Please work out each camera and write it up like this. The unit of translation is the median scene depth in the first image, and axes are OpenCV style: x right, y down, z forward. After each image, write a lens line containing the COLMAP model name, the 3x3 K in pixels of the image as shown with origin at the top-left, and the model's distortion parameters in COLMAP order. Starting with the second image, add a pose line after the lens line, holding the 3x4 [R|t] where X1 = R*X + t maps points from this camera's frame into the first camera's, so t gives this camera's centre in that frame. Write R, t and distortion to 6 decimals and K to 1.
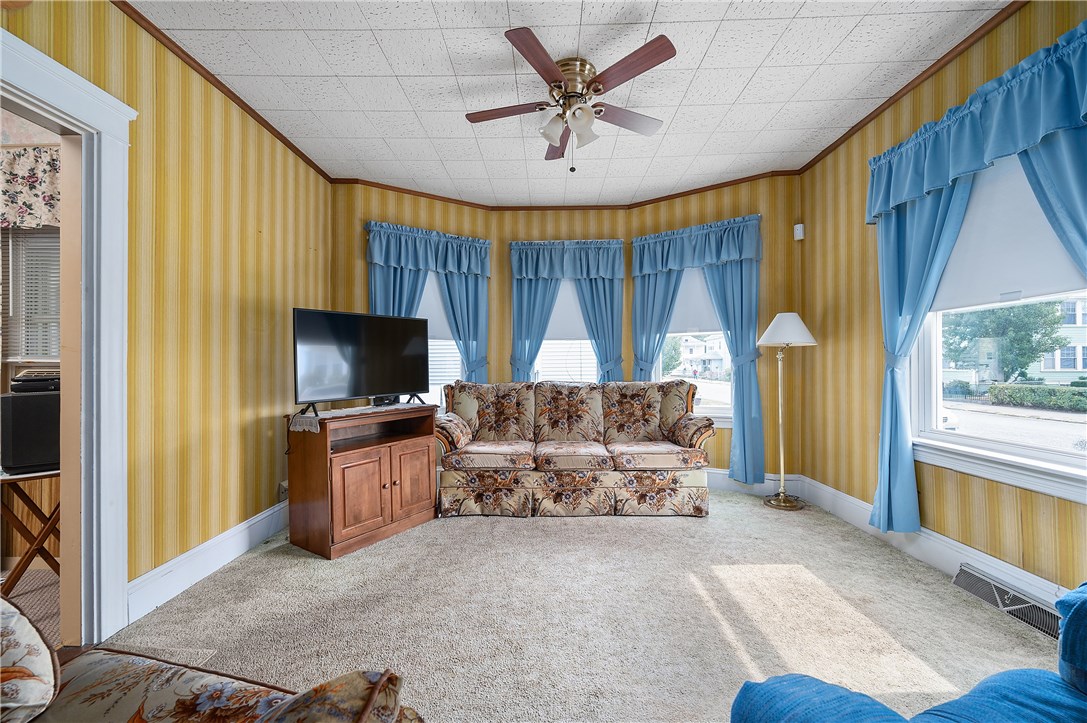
lens RADIAL K [[434.3, 0, 542.0], [0, 434.3, 362.5], [0, 0, 1]] dist [-0.002040, 0.000041]
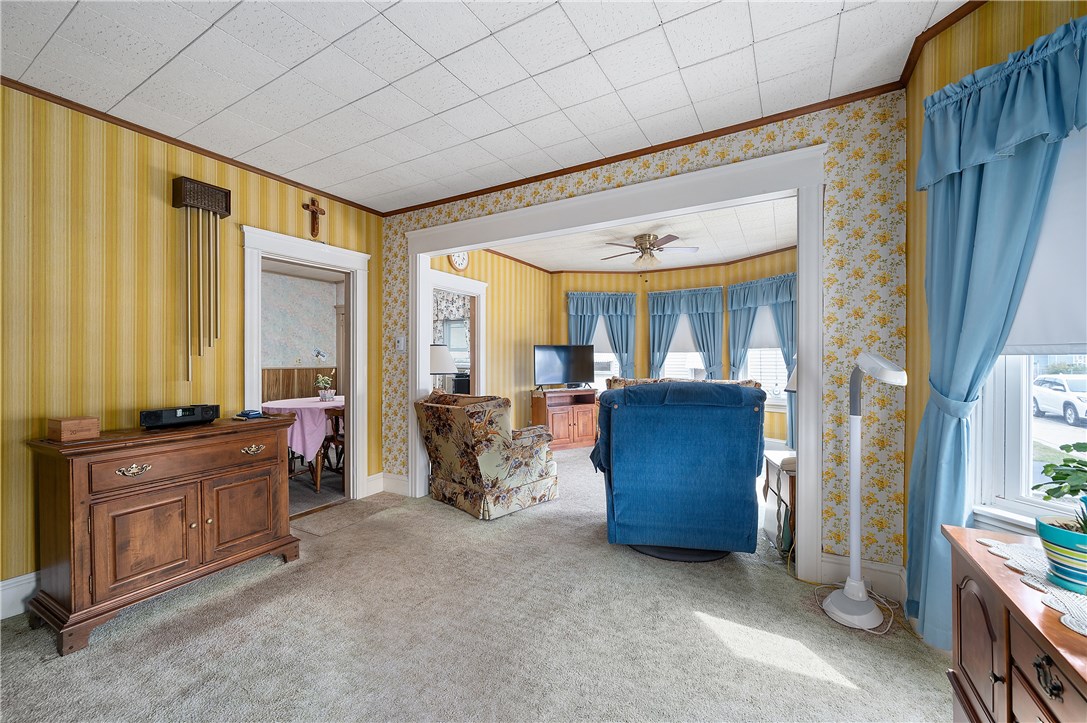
lens RADIAL K [[434.3, 0, 539.6], [0, 434.3, 359.2], [0, 0, 1]] dist [-0.002040, 0.000041]
pose [[0.872927, 0.007210, -0.487798, 0.429157], [-0.000298, 0.999898, 0.014246, -0.056622], [0.487851, -0.012290, 0.872841, -0.740071]]
